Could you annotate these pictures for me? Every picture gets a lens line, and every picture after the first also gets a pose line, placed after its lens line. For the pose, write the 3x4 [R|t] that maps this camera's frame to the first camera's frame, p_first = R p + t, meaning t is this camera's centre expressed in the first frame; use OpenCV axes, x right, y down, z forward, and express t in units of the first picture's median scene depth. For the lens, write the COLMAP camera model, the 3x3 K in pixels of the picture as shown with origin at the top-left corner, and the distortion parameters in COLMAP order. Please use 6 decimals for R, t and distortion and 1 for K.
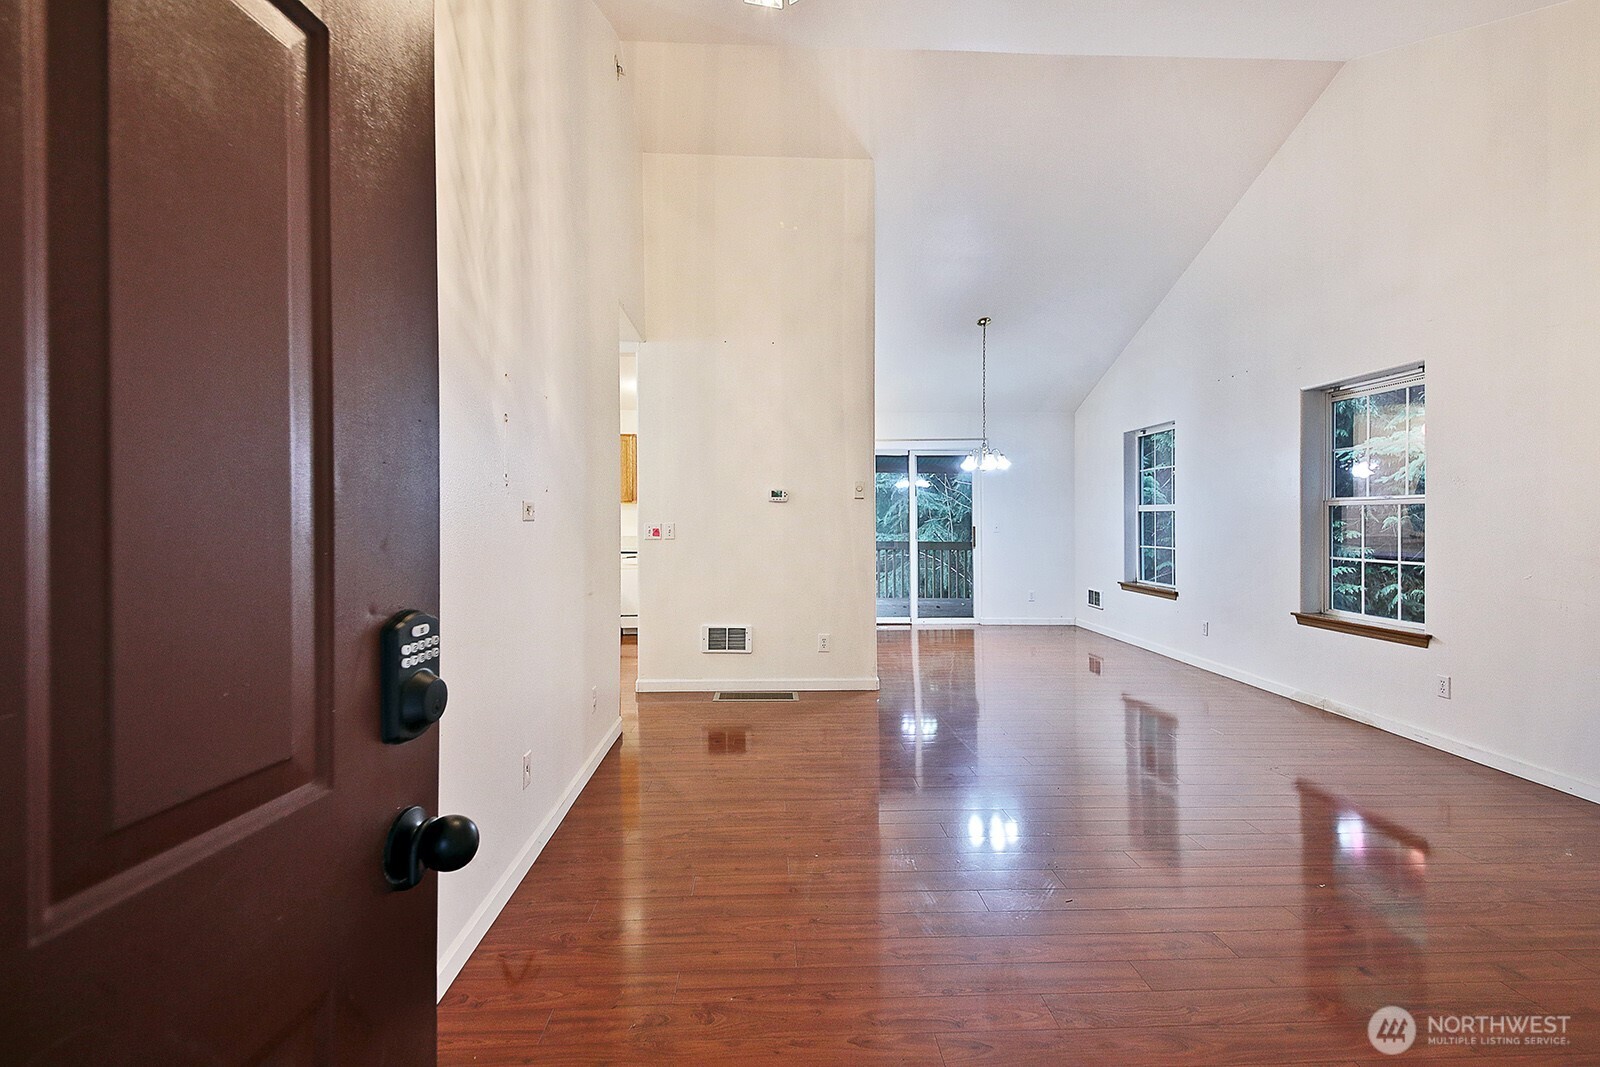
lens RADIAL K [[701.7, 0, 770.1], [0, 701.7, 521.5], [0, 0, 1]] dist [0.017135, -0.000178]
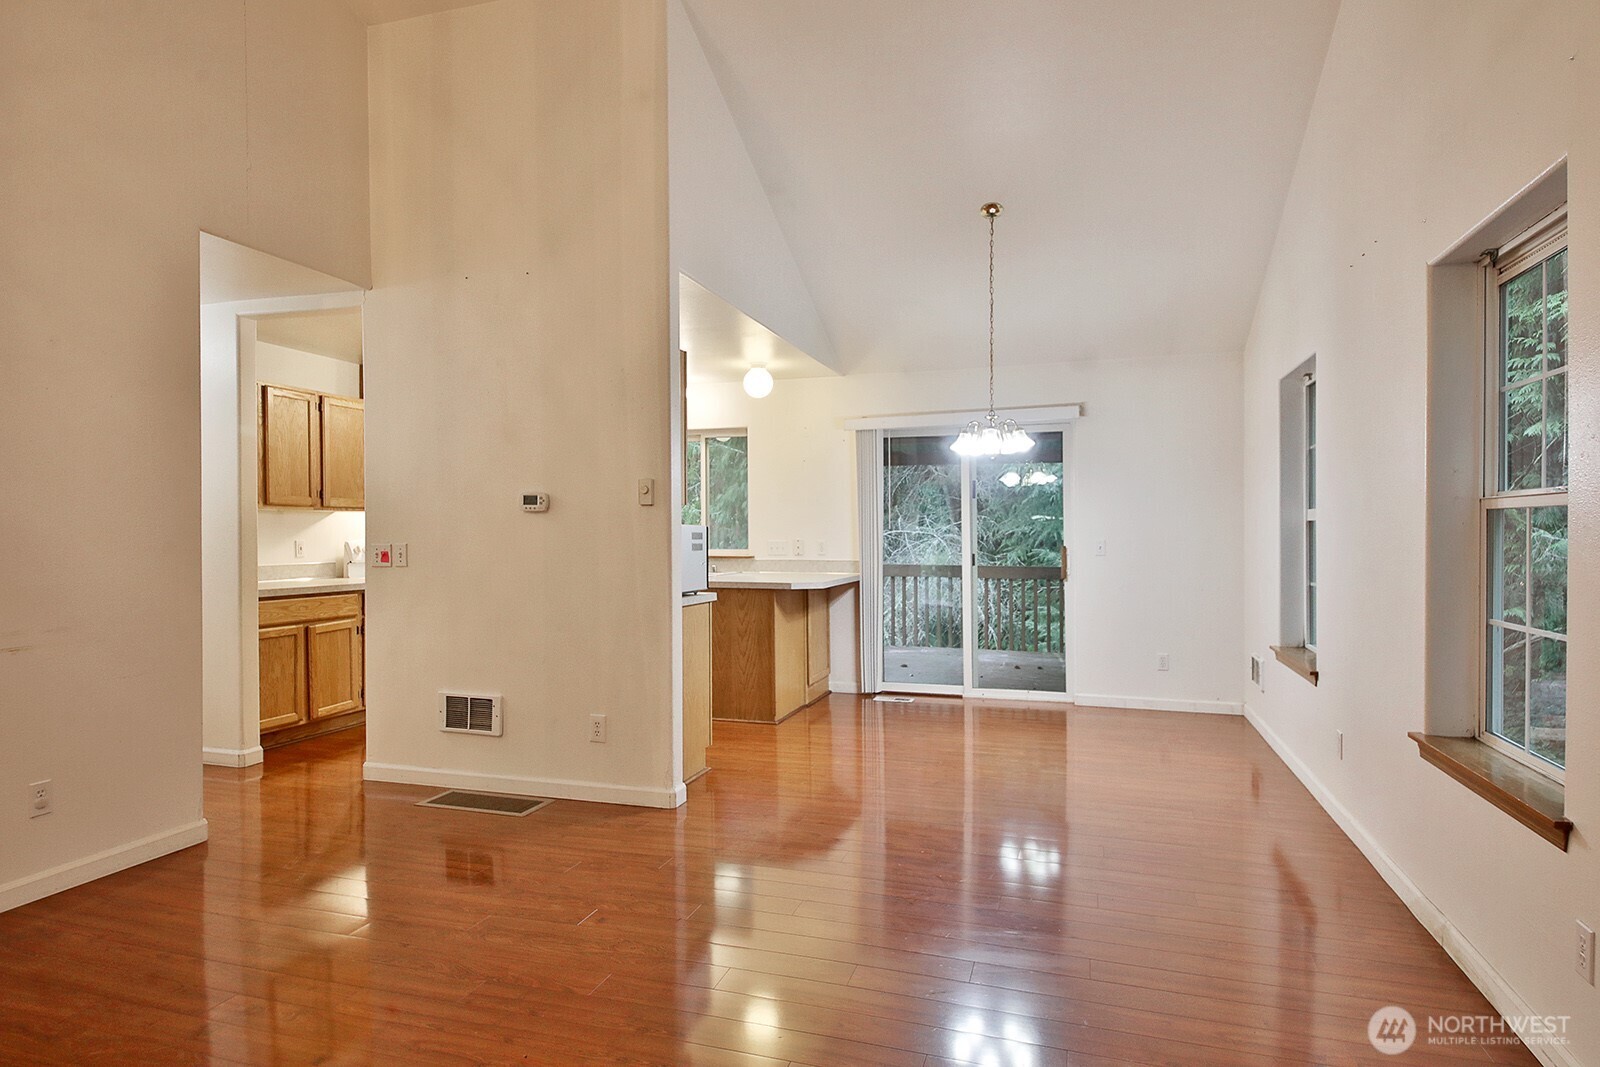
lens RADIAL K [[911.2, 0, 741.7], [0, 911.2, 526.5], [0, 0, 1]] dist [0.028299, -0.026344]
pose [[0.944574, -0.006456, -0.328234, 0.287133], [0.004060, 0.999960, -0.007985, -0.003713], [0.328273, 0.006210, 0.944563, 0.147044]]
